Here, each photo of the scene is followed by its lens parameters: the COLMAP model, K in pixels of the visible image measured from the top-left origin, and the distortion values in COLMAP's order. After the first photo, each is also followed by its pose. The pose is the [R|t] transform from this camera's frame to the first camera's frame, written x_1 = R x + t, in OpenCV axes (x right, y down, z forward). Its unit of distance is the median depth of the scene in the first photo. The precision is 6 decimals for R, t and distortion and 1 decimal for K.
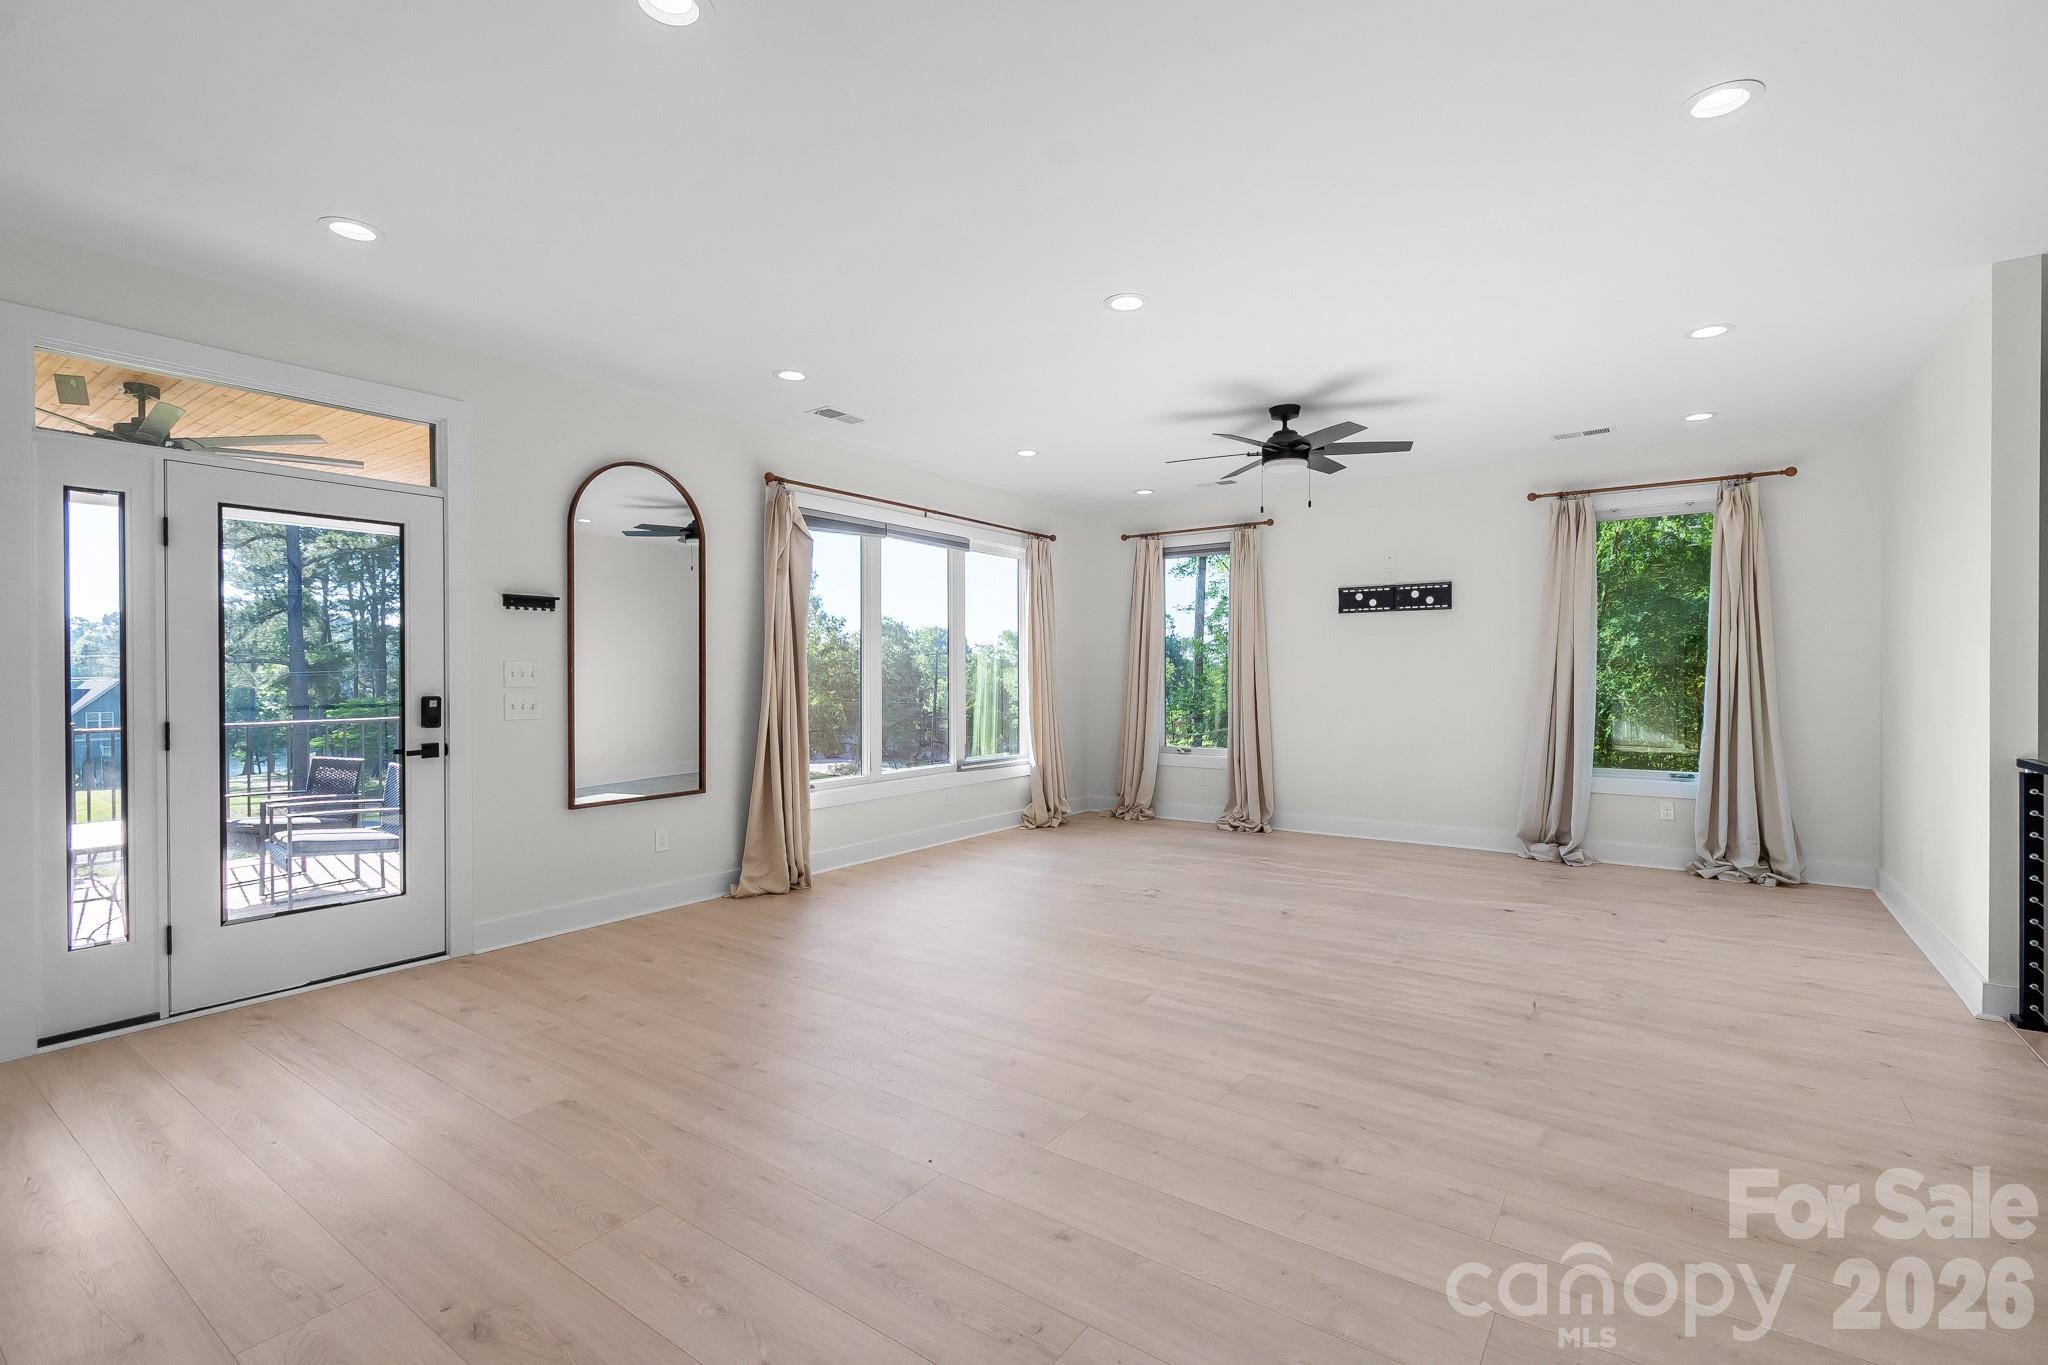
lens RADIAL K [[927.0, 0, 1029.1], [0, 927.0, 672.8], [0, 0, 1]] dist [0.006347, -0.002700]
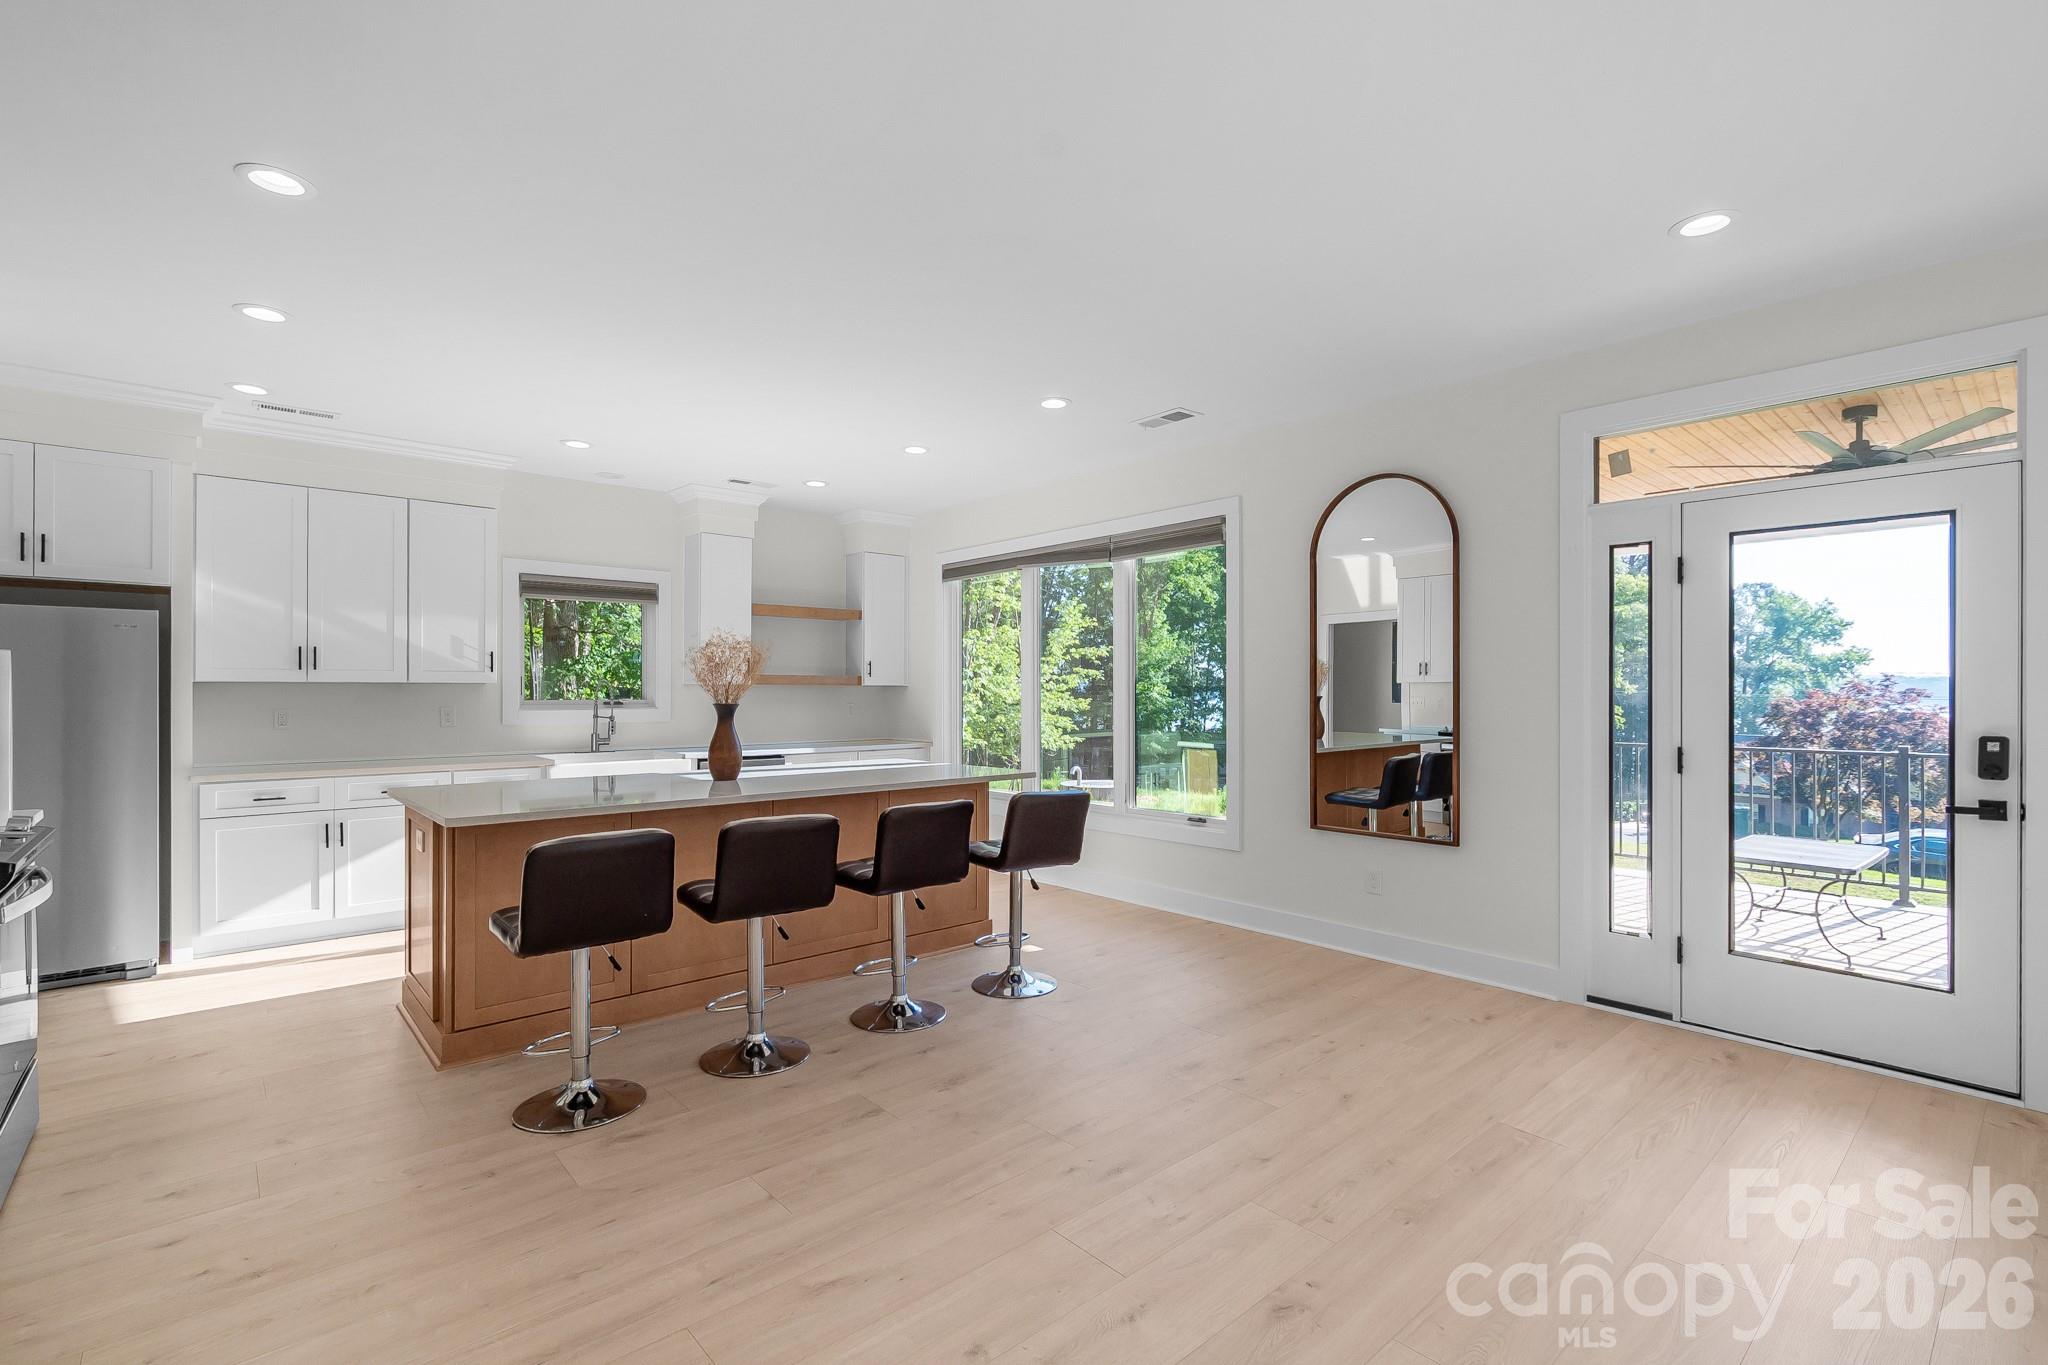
lens RADIAL K [[927.0, 0, 1028.0], [0, 927.0, 684.4], [0, 0, 1]] dist [0.006347, -0.002700]
pose [[-0.227671, -0.002509, -0.973735, 0.180367], [-0.000792, 0.999997, -0.002392, -0.009862], [0.973738, 0.000227, -0.227673, 0.315055]]
